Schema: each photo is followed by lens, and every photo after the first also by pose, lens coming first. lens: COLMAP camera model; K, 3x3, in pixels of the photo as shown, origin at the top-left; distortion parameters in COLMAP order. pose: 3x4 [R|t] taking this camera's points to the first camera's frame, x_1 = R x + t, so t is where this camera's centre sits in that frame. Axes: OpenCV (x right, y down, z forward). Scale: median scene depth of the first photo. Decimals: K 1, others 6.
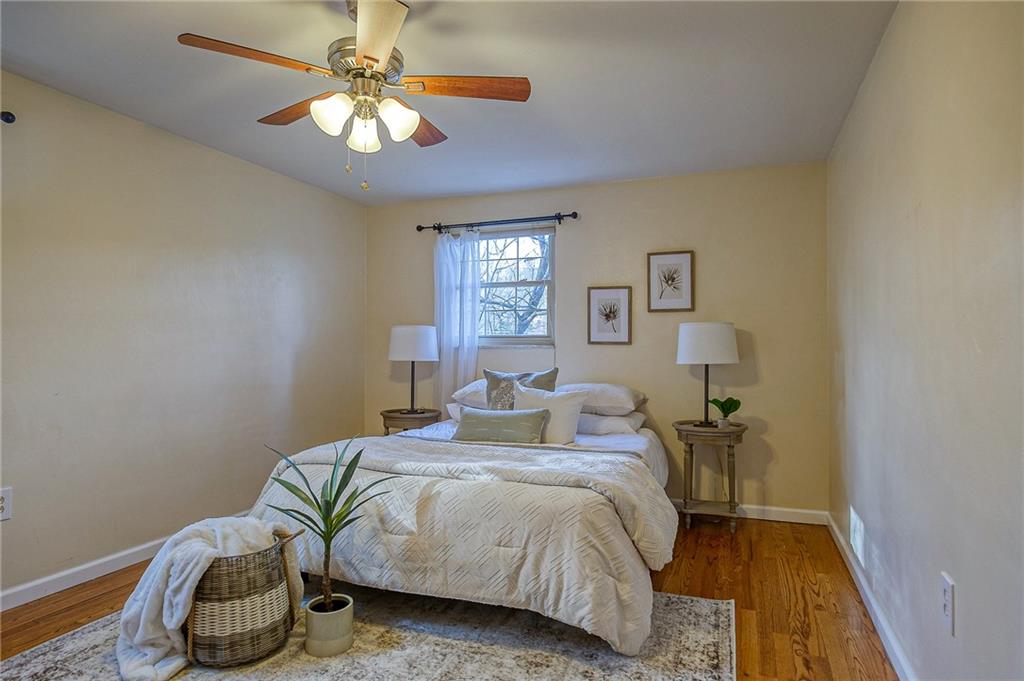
lens RADIAL K [[615.2, 0, 512.5], [0, 615.2, 339.8], [0, 0, 1]] dist [-0.001147, -0.000076]
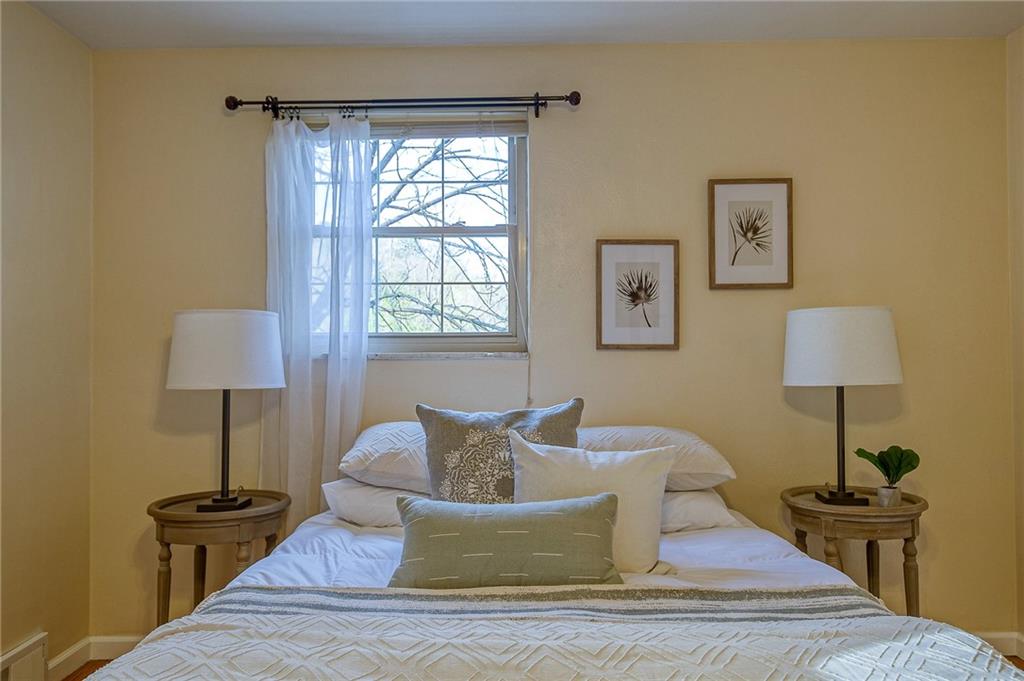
lens RADIAL K [[773.3, 0, 510.5], [0, 773.3, 337.9], [0, 0, 1]] dist [0.032771, 0.002573]
pose [[0.937082, 0.000223, 0.349108, -0.176821], [0.003151, 0.999954, -0.009098, 0.003137], [-0.349094, 0.009625, 0.937038, 0.417251]]
